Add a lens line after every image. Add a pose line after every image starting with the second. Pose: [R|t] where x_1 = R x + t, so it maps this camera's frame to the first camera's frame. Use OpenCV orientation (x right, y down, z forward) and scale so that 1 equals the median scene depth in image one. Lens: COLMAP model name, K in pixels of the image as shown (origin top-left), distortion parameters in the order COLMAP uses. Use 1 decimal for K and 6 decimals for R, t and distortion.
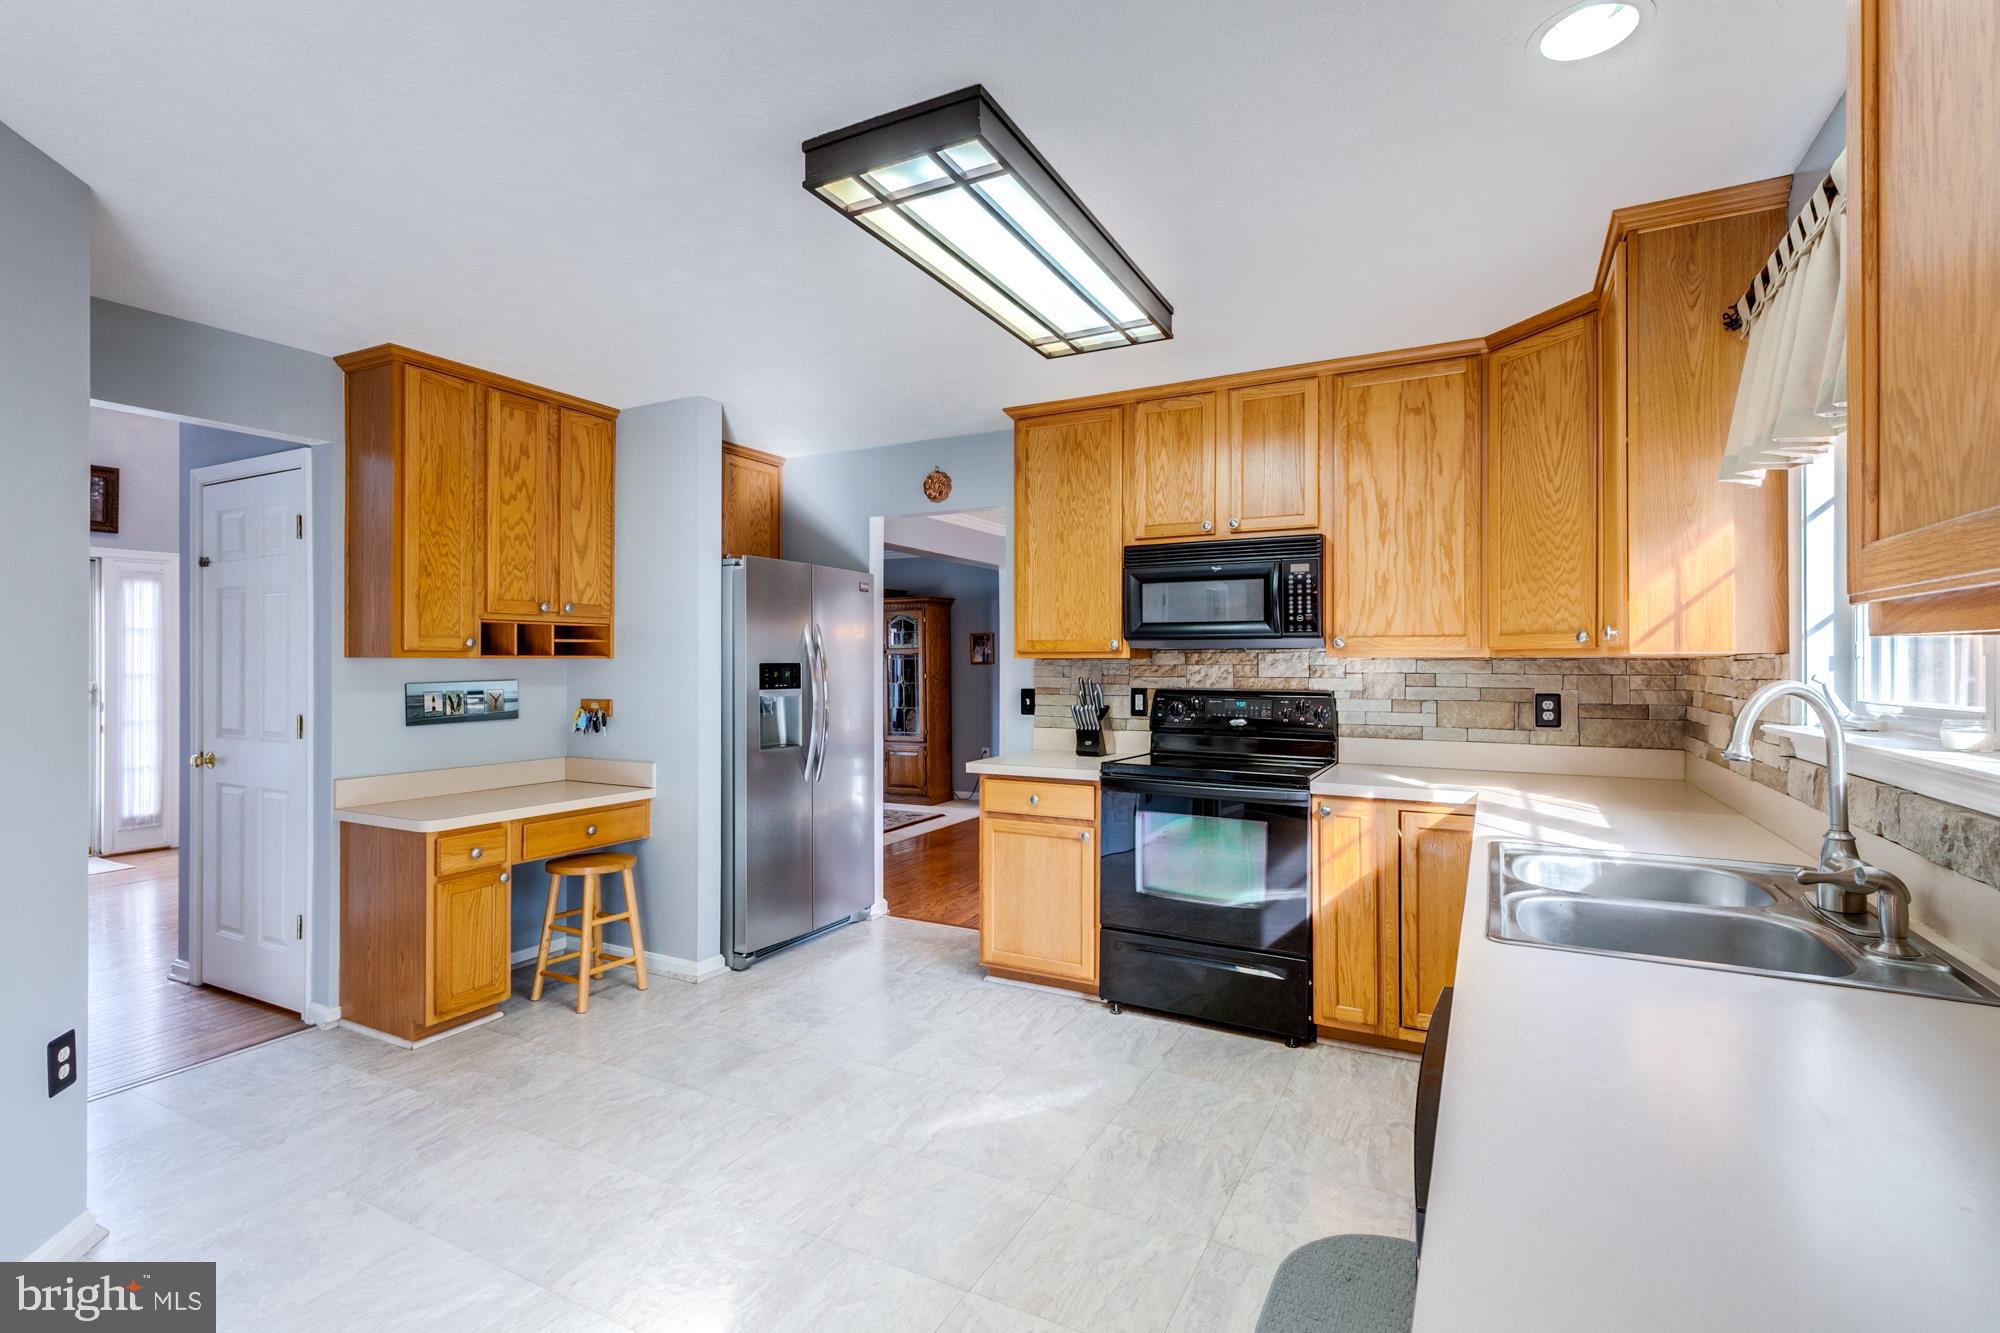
lens RADIAL K [[898.4, 0, 1008.5], [0, 898.4, 661.7], [0, 0, 1]] dist [0.004147, -0.001028]
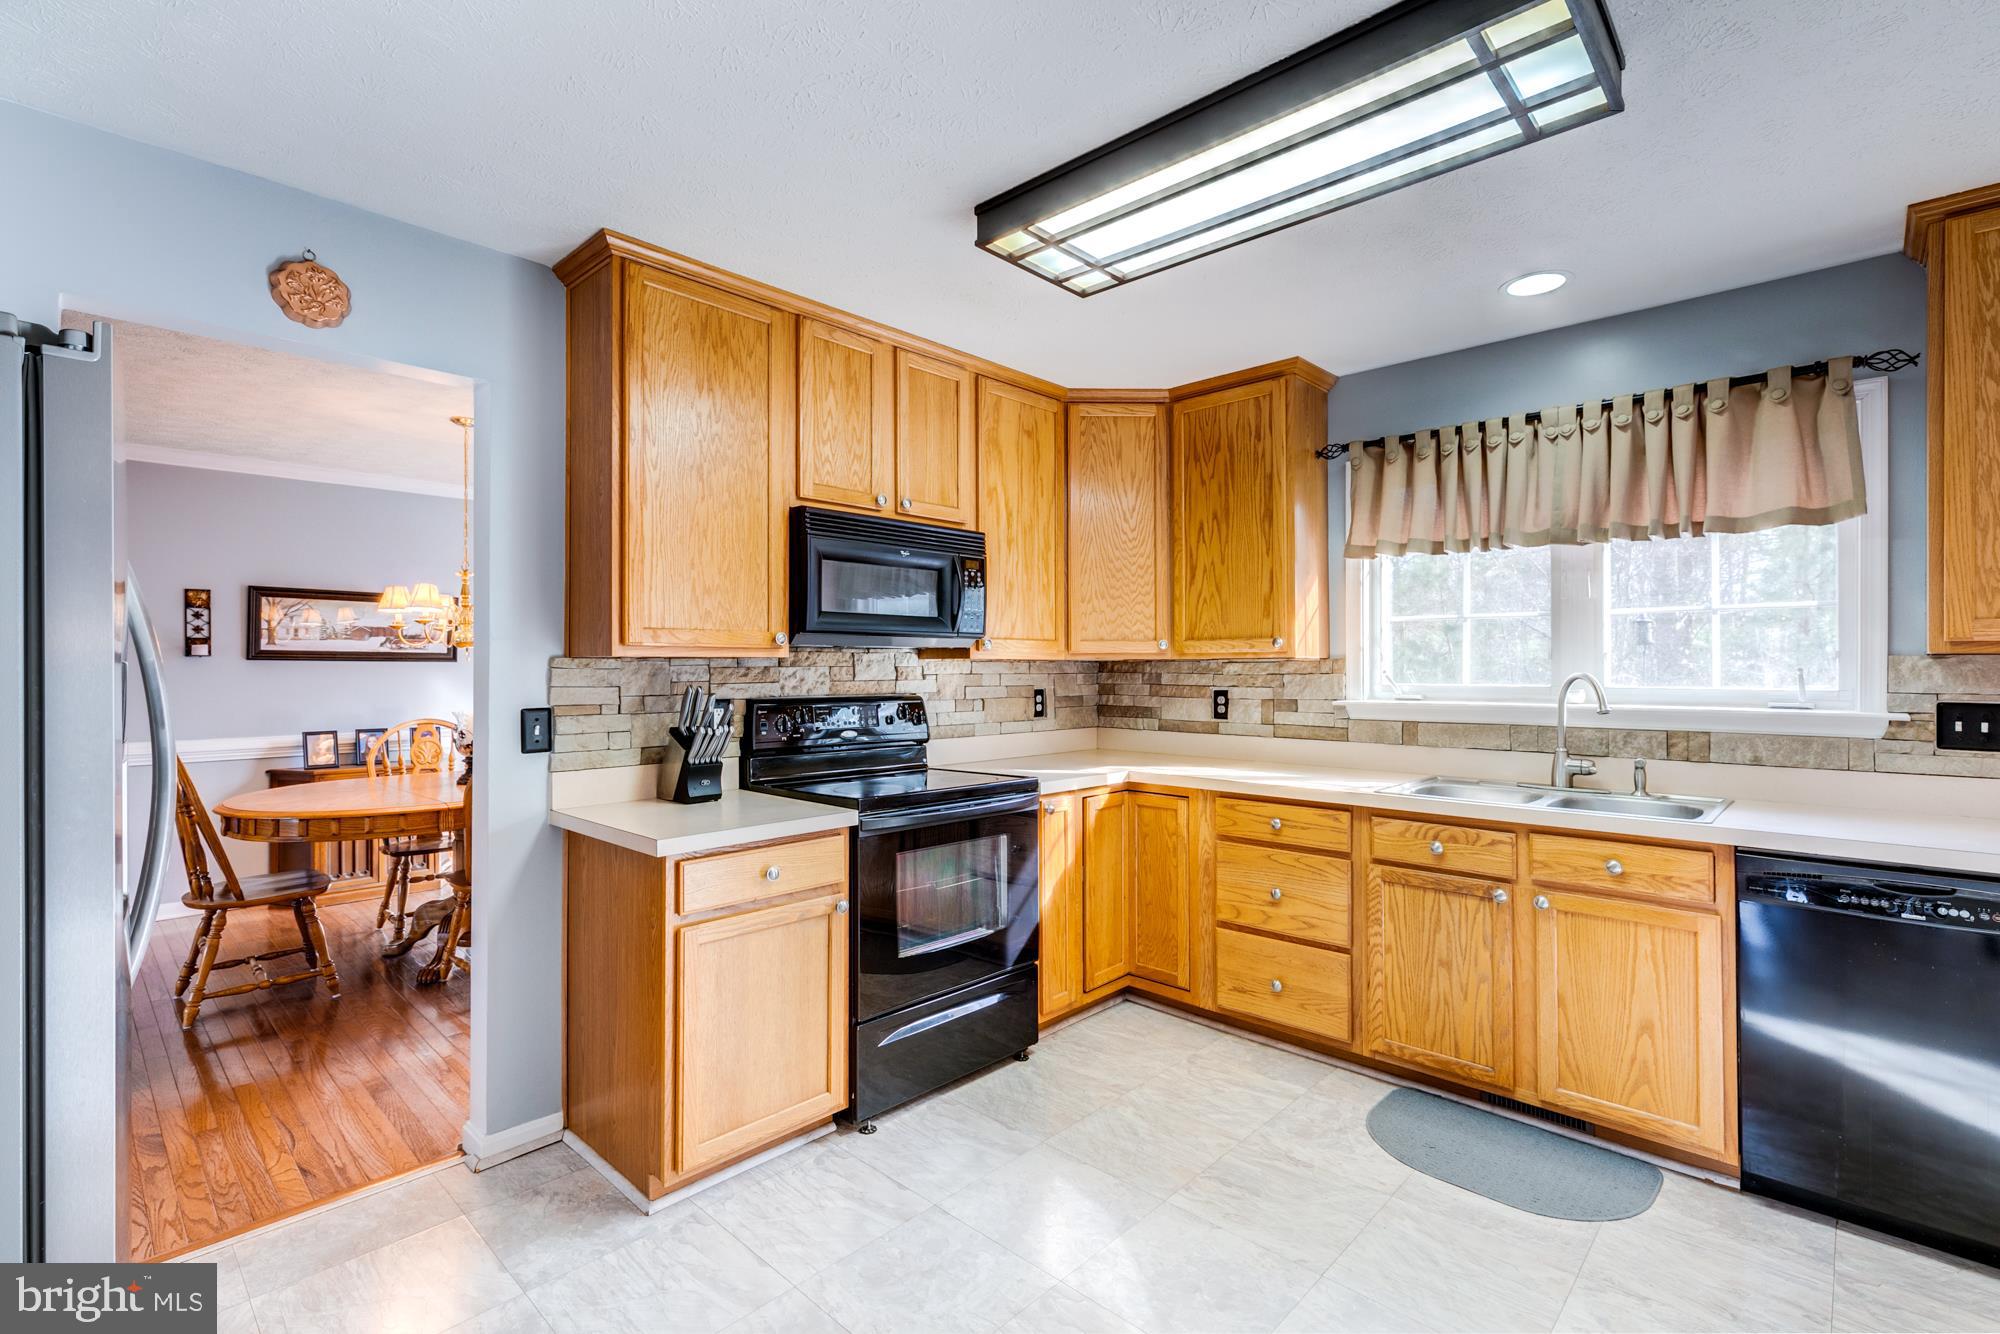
lens RADIAL K [[898.4, 0, 1004.0], [0, 898.4, 660.9], [0, 0, 1]] dist [0.004147, -0.001028]
pose [[0.284781, 0.005374, 0.958578, -0.595365], [-0.000224, 0.999985, -0.005540, 0.003388], [-0.958593, 0.001363, 0.284778, 0.711679]]
